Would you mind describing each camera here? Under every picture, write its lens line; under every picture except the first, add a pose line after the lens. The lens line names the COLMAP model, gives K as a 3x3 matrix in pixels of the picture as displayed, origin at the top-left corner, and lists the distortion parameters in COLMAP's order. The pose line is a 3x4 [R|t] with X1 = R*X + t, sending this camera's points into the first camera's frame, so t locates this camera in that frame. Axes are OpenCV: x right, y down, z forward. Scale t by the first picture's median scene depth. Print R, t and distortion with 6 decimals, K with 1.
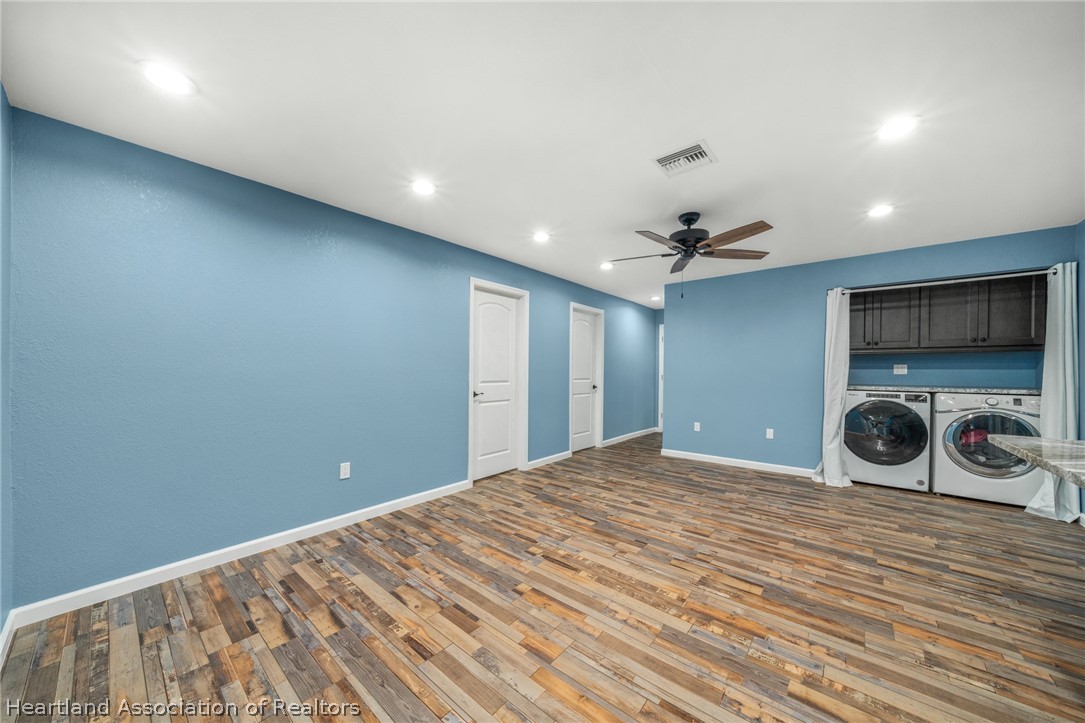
lens RADIAL K [[386.8, 0, 532.2], [0, 386.8, 368.1], [0, 0, 1]] dist [-0.002700, -0.000171]
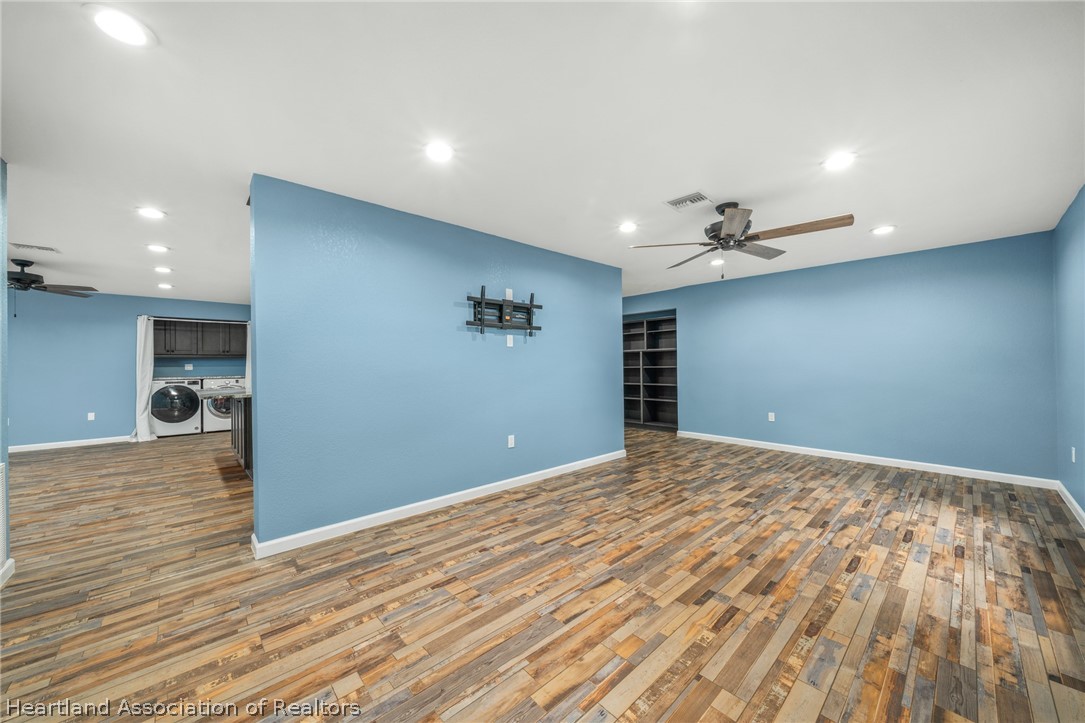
lens RADIAL K [[387.3, 0, 531.7], [0, 387.3, 368.0], [0, 0, 1]] dist [-0.008382, 0.000532]
pose [[0.142722, -0.014350, 0.989659, -0.547471], [0.003867, 0.999895, 0.013941, -0.010409], [-0.989755, 0.001837, 0.142763, -0.799940]]
